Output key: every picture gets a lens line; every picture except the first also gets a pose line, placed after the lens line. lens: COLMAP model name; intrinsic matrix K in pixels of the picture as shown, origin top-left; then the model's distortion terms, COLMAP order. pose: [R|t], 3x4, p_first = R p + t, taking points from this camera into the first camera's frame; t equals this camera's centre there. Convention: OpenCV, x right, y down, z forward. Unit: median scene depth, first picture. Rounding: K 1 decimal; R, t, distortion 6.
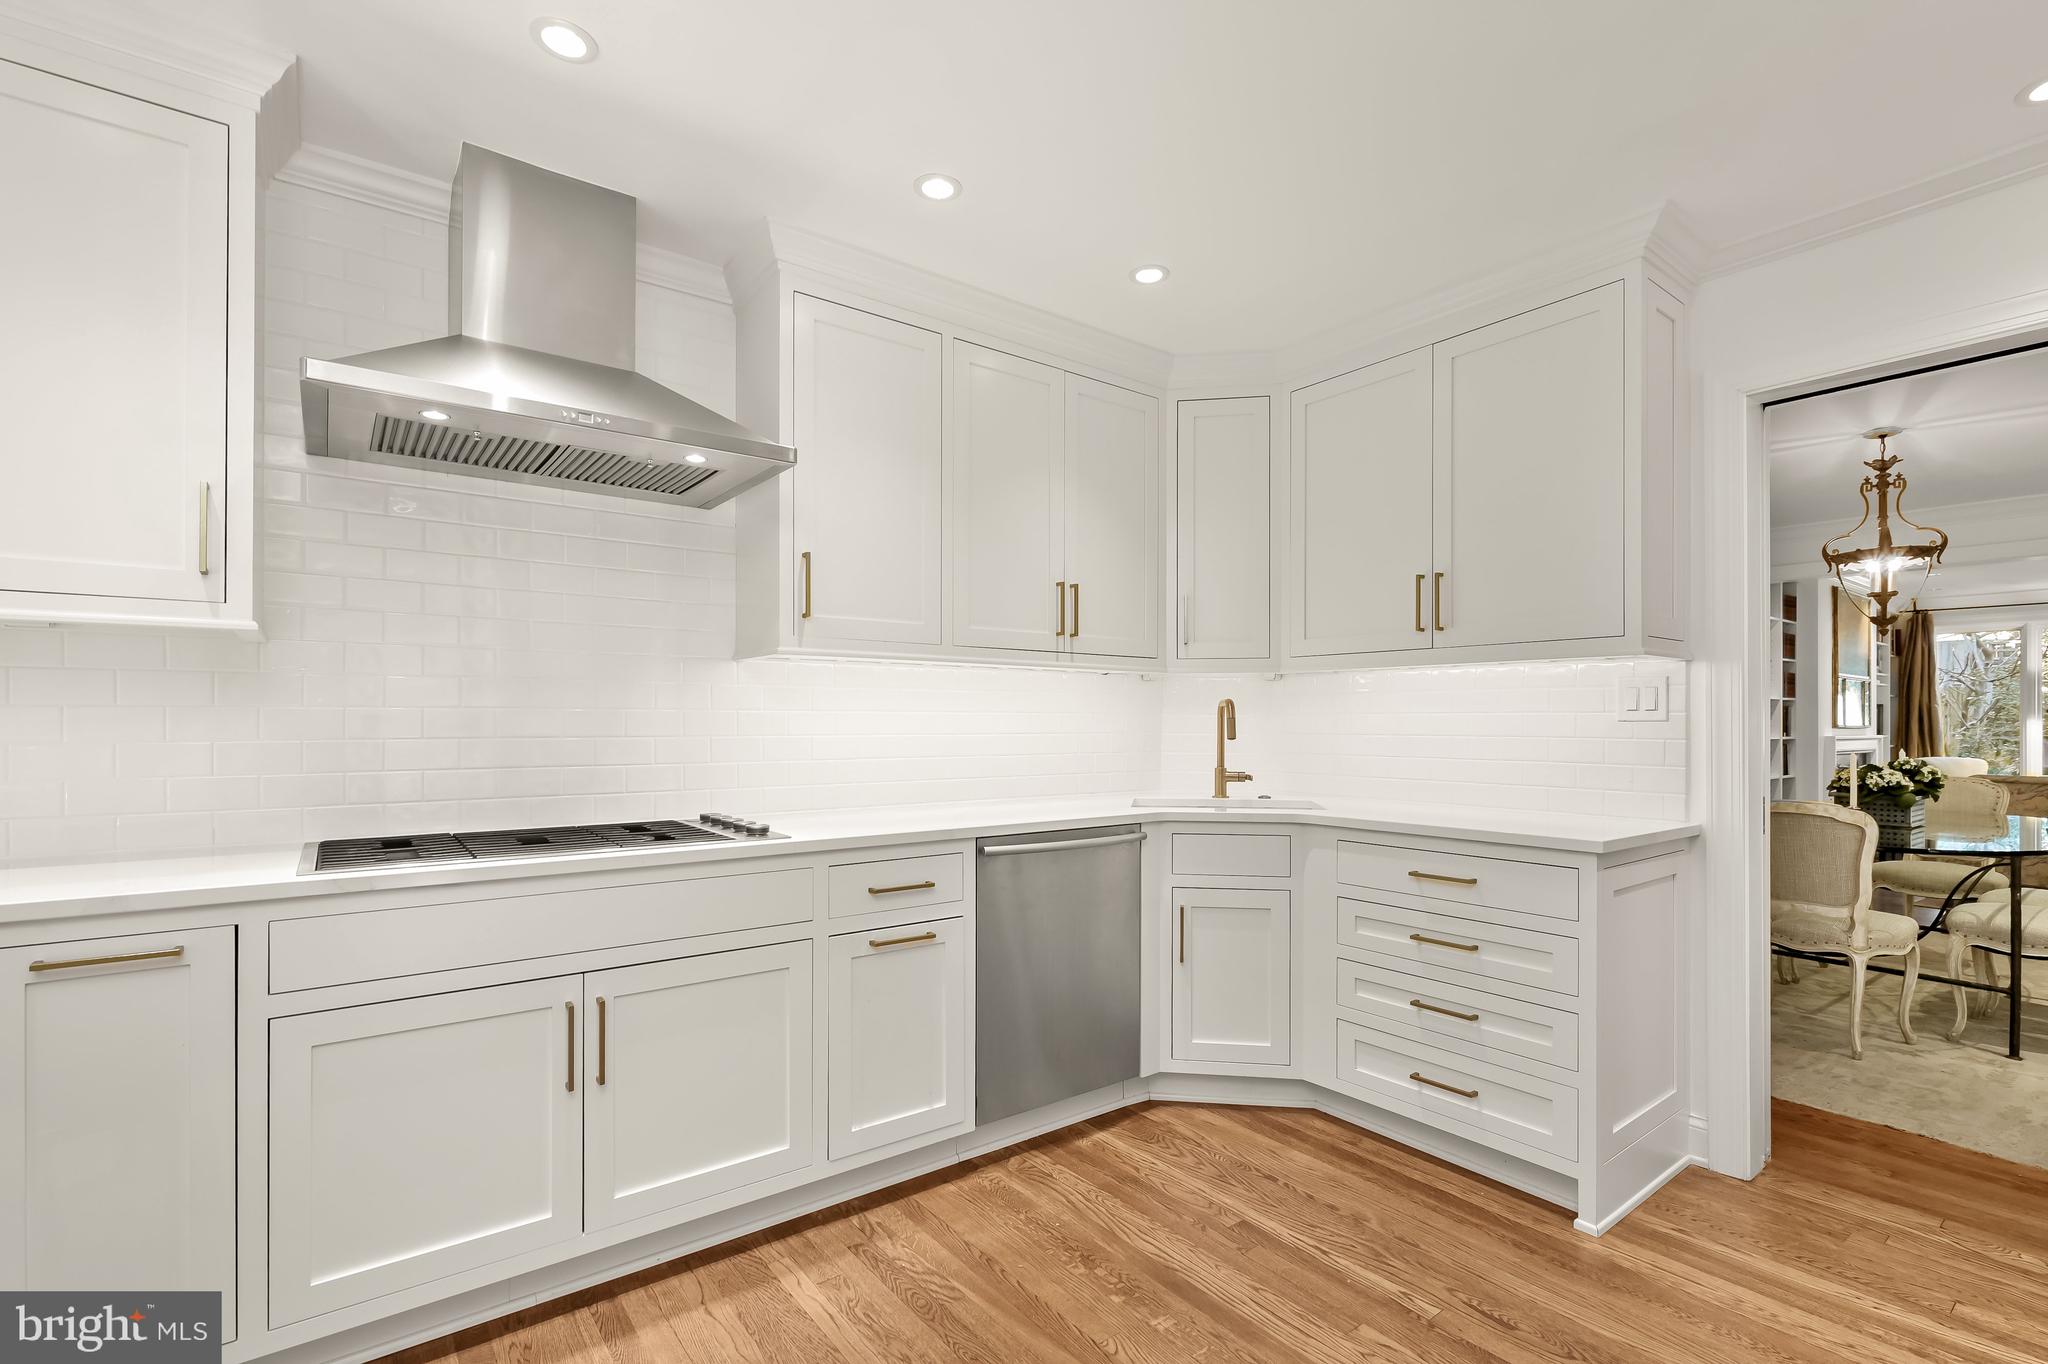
lens RADIAL K [[916.1, 0, 1025.0], [0, 916.1, 725.6], [0, 0, 1]] dist [-0.000522, -0.000322]
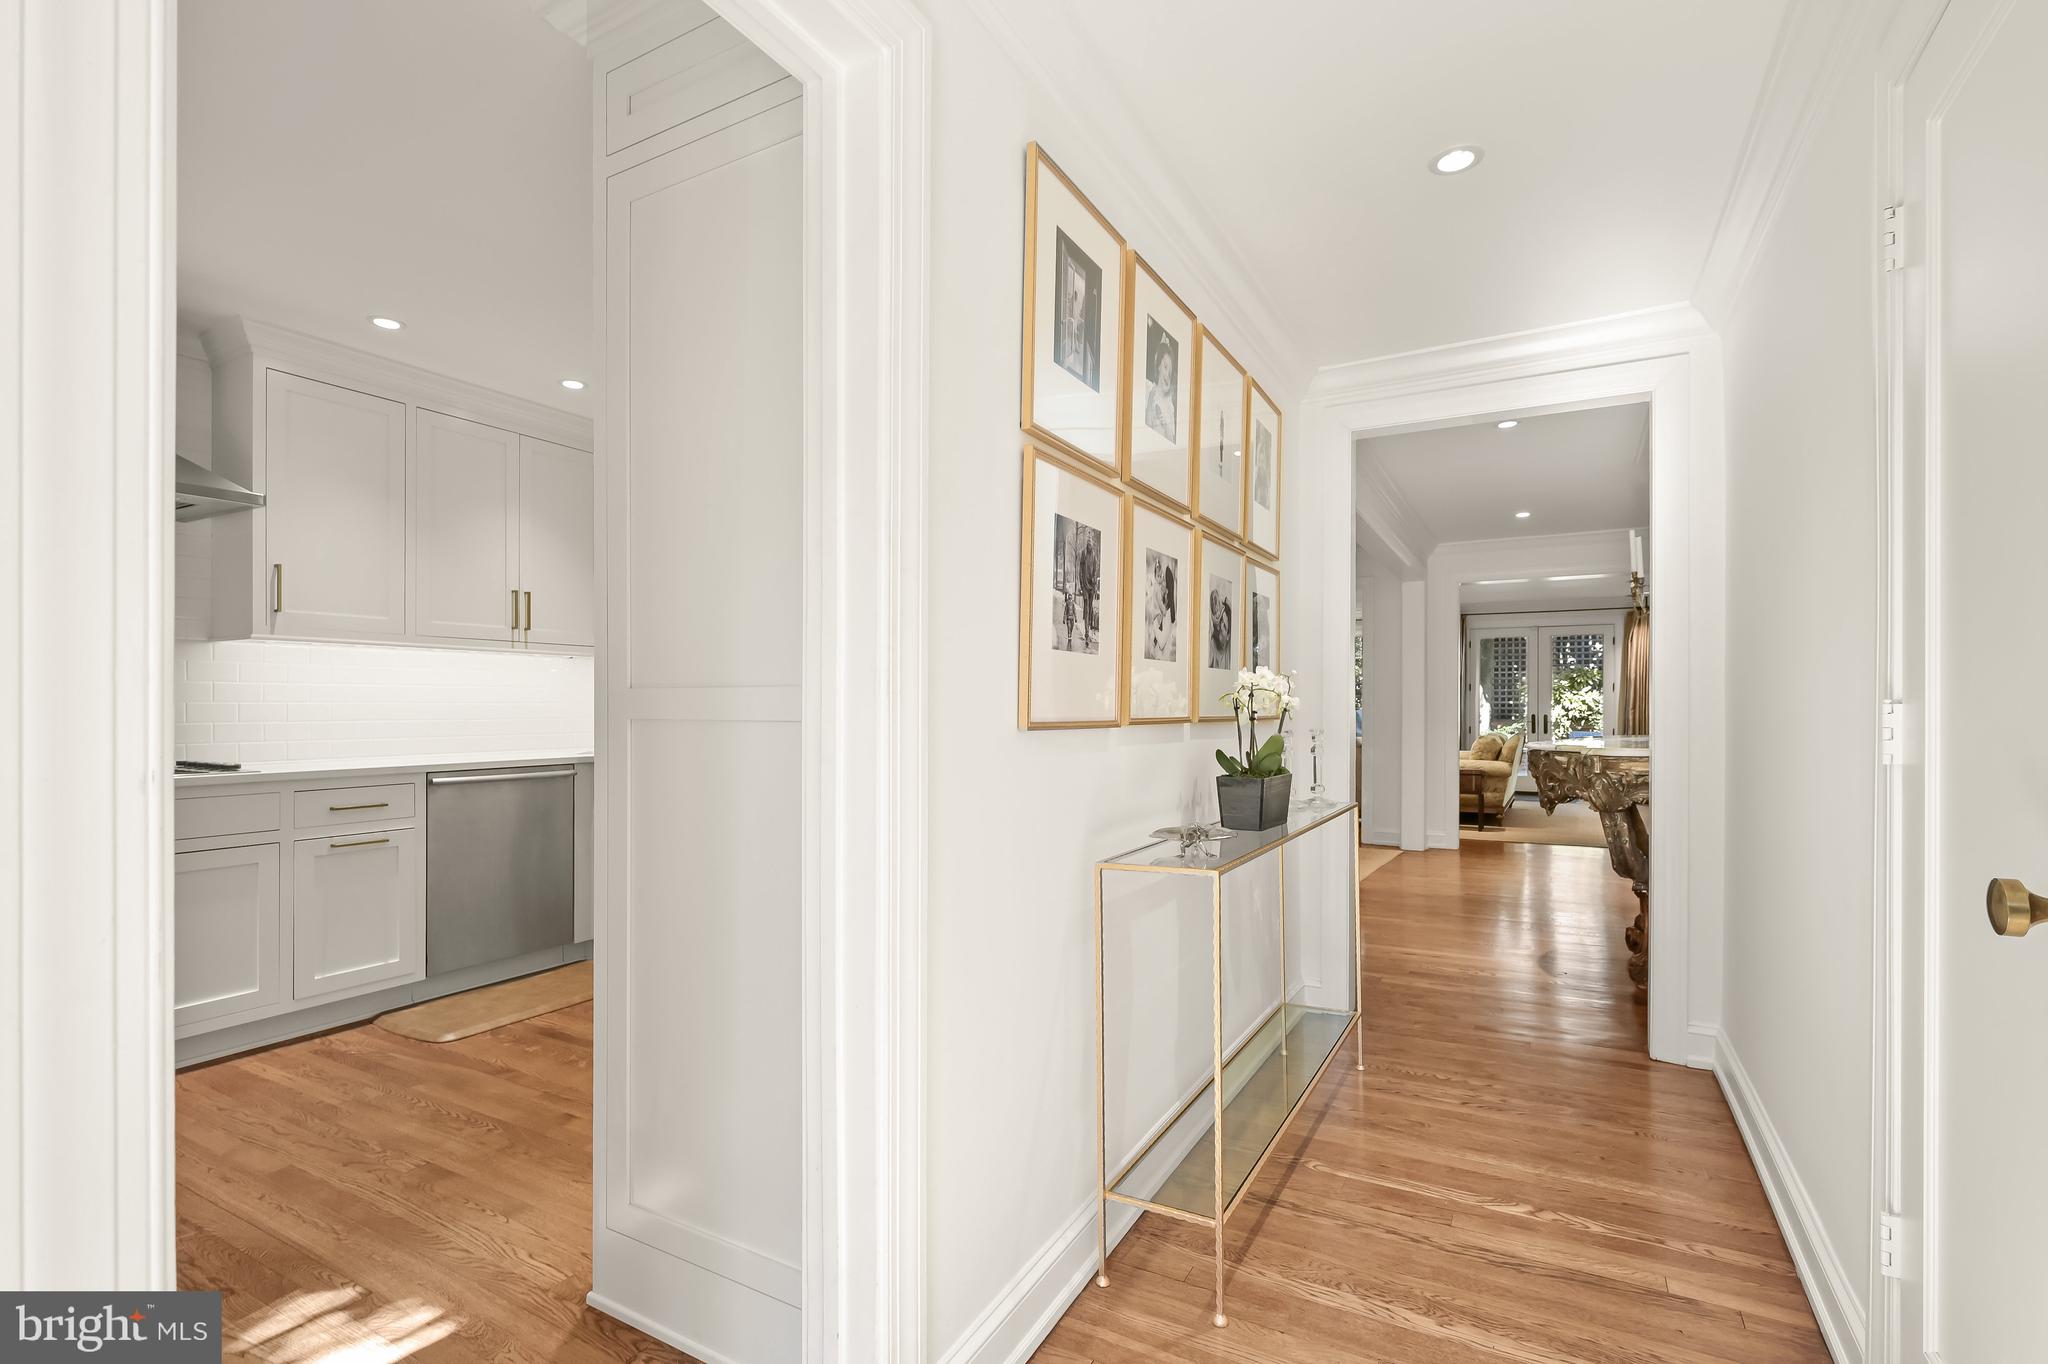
lens RADIAL K [[930.2, 0, 1034.2], [0, 930.2, 705.3], [0, 0, 1]] dist [0.000821, -0.000060]
pose [[0.914344, 0.001520, 0.404936, 0.234485], [-0.003113, 0.999990, 0.003276, 0.010172], [-0.404927, -0.004256, 0.914339, -0.734184]]
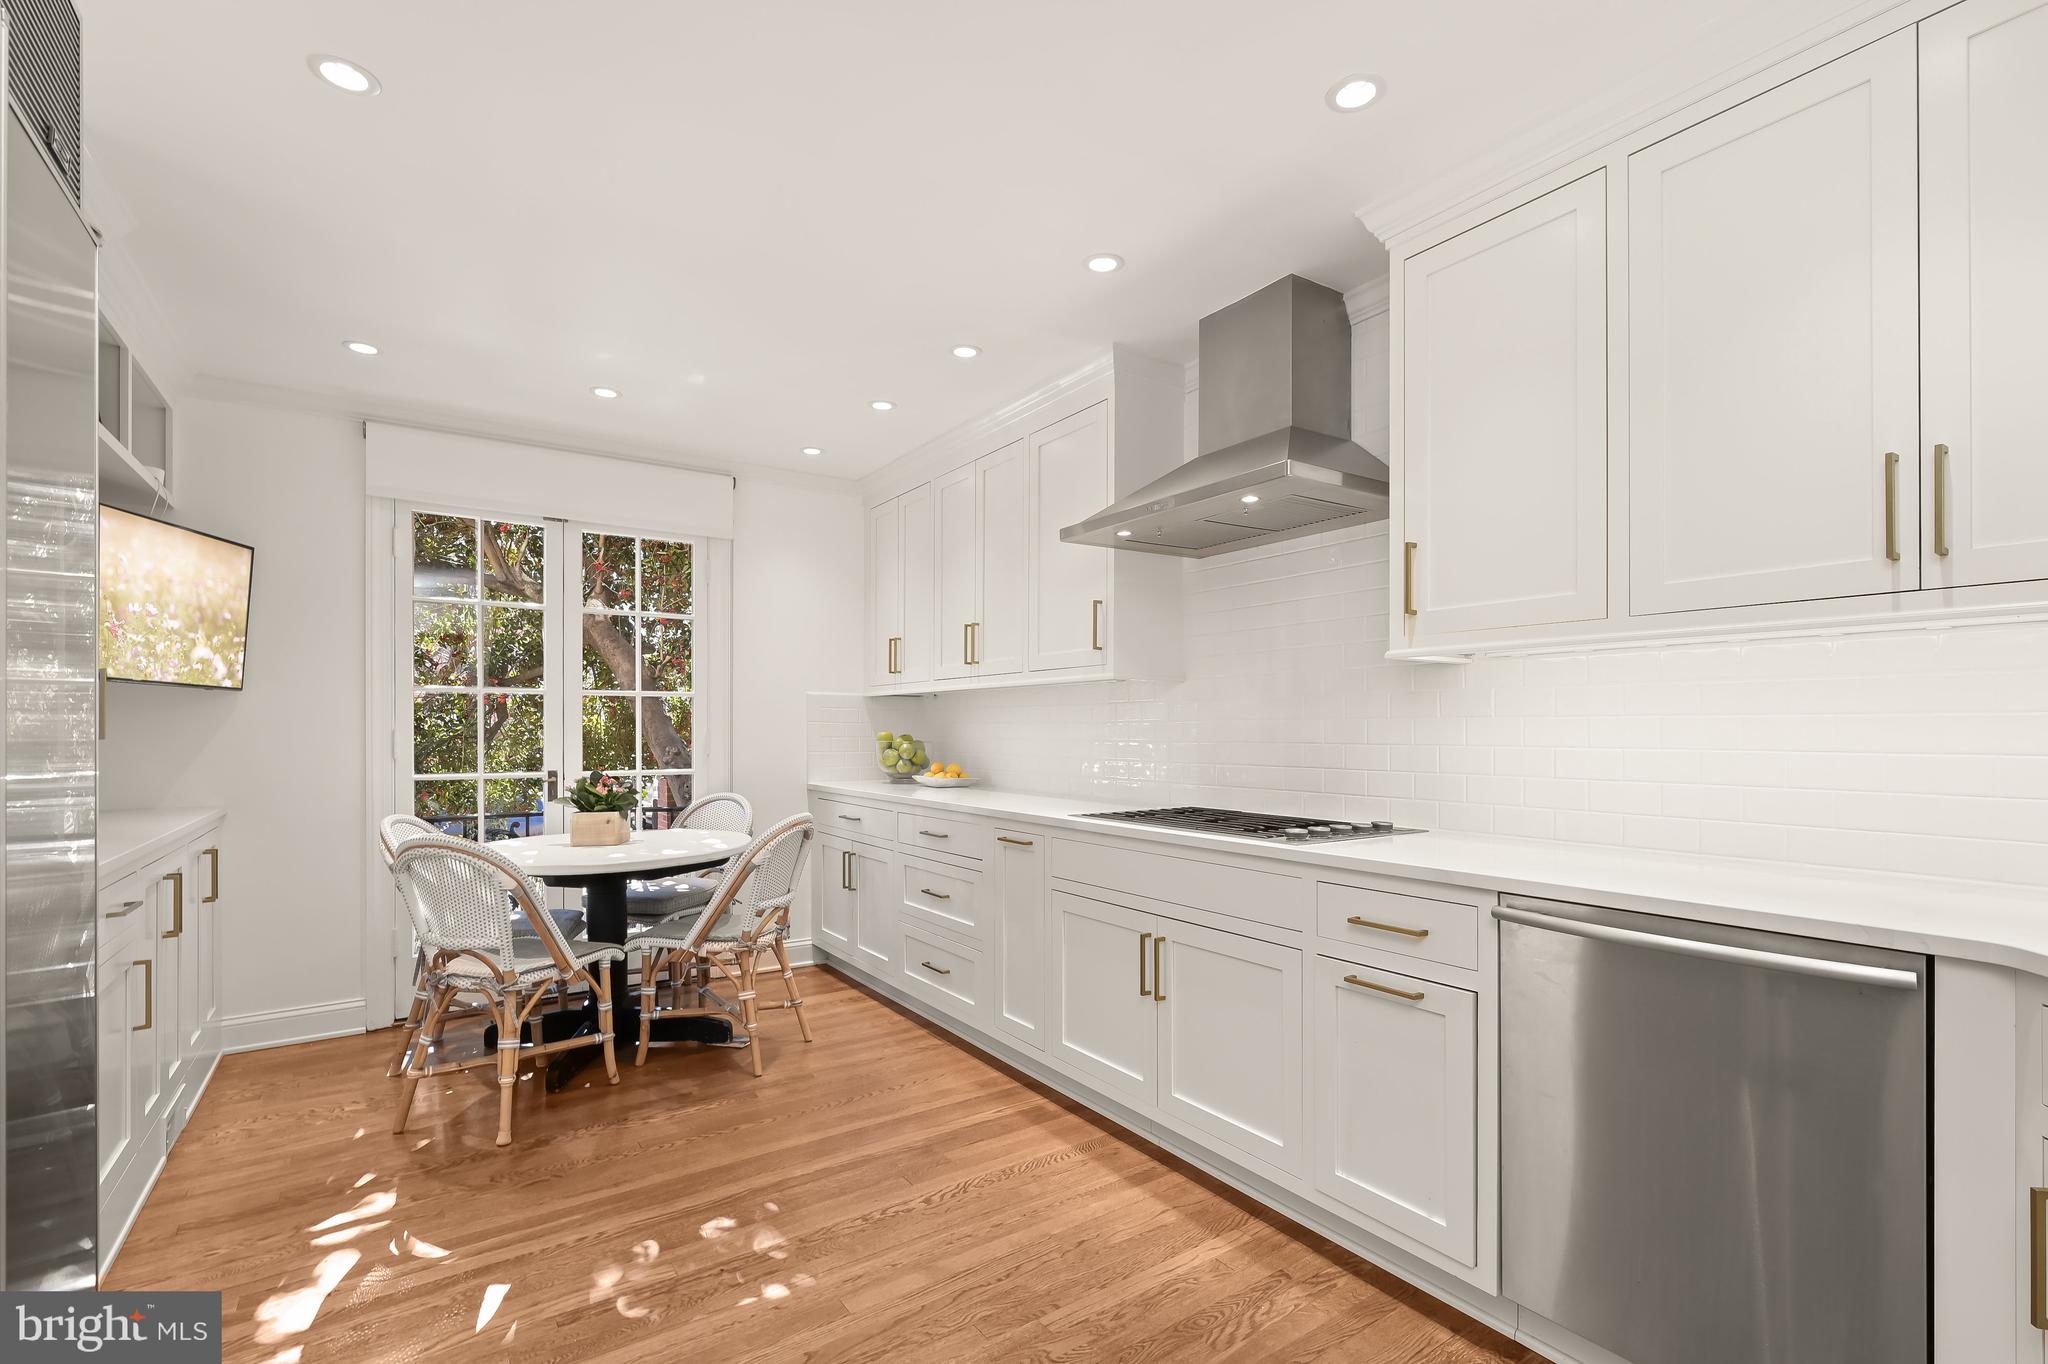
lens RADIAL K [[916.1, 0, 1025.0], [0, 916.1, 725.6], [0, 0, 1]] dist [-0.000522, -0.000322]
pose [[-0.036940, 0.000831, -0.999317, 0.712337], [-0.000042, 1.000000, 0.000833, -0.009541], [0.999317, 0.000073, -0.036940, 0.687889]]
